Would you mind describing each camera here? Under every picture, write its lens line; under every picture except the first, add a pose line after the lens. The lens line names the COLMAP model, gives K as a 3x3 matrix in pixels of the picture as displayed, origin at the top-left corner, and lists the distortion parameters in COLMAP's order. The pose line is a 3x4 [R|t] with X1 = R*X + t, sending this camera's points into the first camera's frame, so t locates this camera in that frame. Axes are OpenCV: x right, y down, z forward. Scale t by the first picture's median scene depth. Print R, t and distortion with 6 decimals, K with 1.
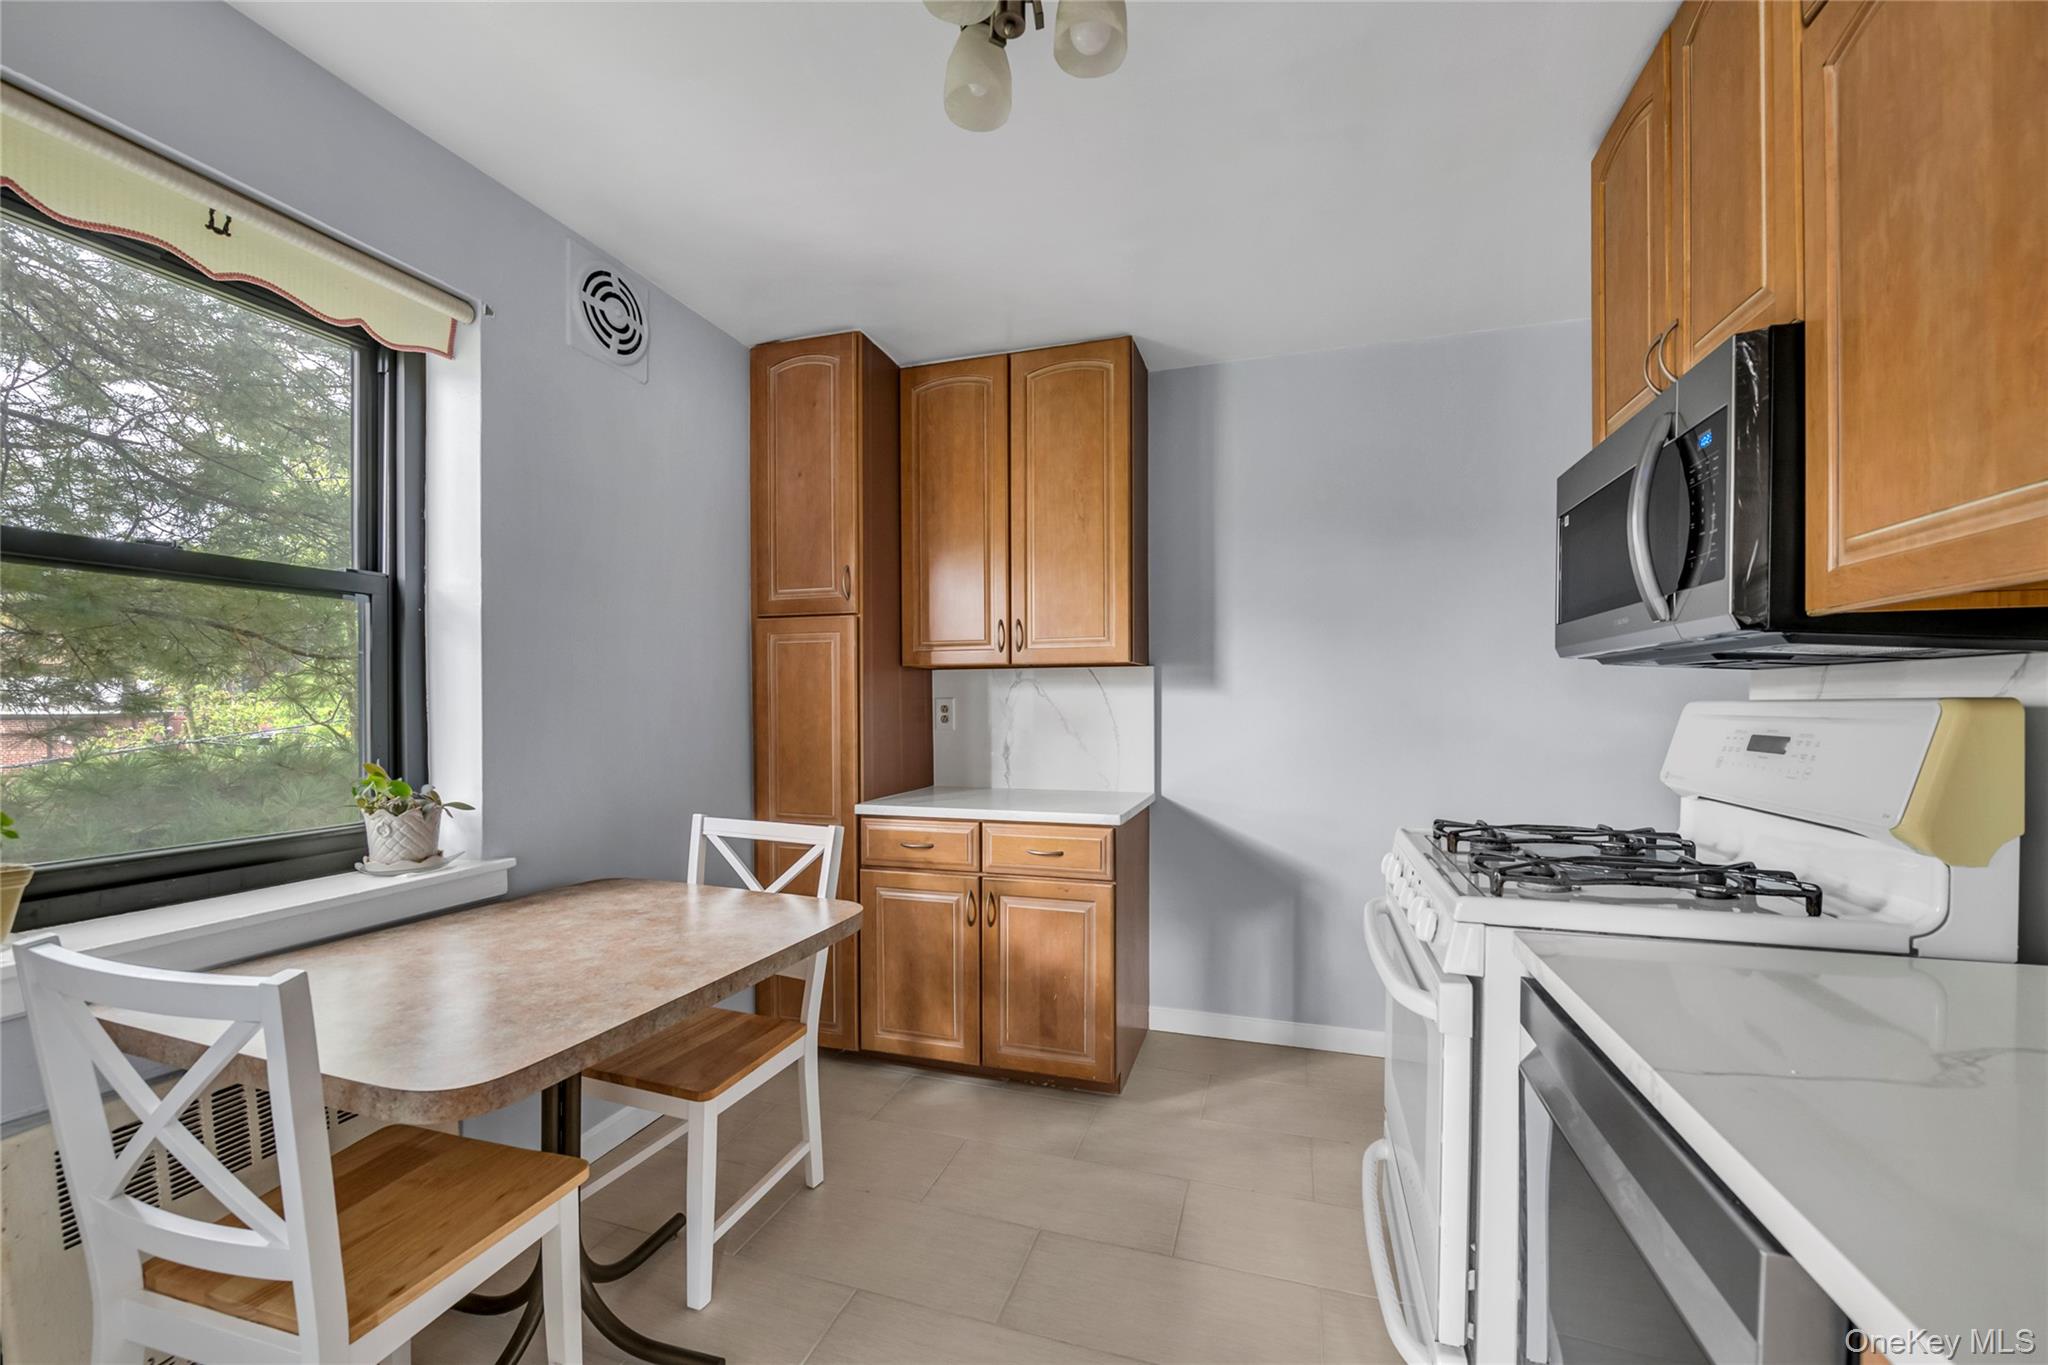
lens RADIAL K [[834.5, 0, 1025.6], [0, 834.5, 697.6], [0, 0, 1]] dist [-0.000284, -0.000006]
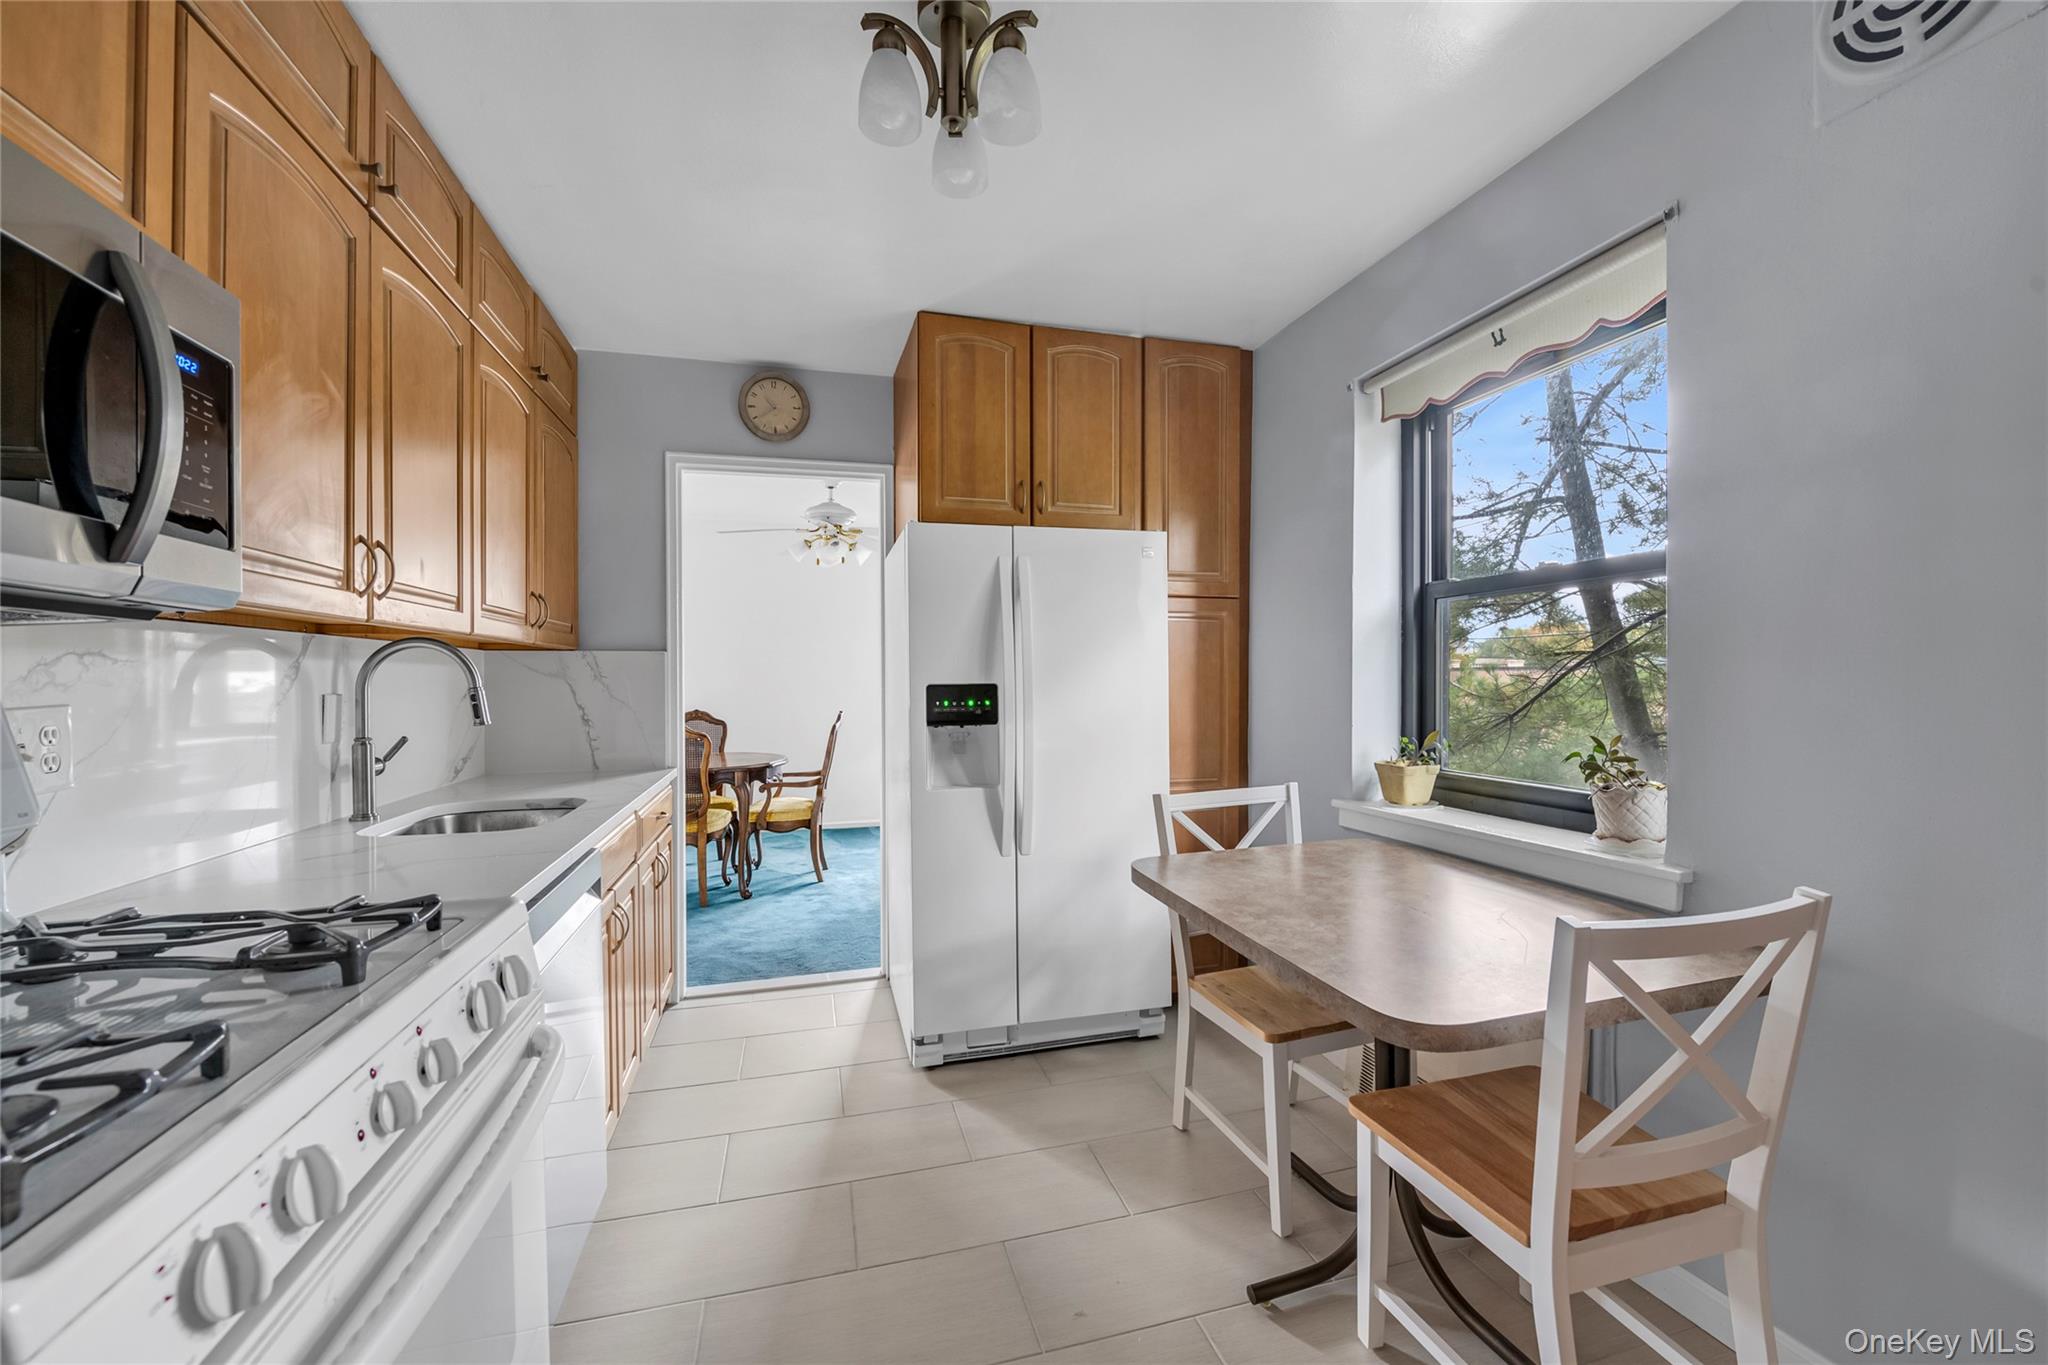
lens RADIAL K [[834.5, 0, 1025.7], [0, 834.5, 684.0], [0, 0, 1]] dist [-0.000284, -0.000006]
pose [[-0.832292, 0.006066, -0.554304, 0.477219], [0.008811, 0.999959, -0.002286, 0.009440], [0.554267, -0.006786, -0.832311, 1.735374]]
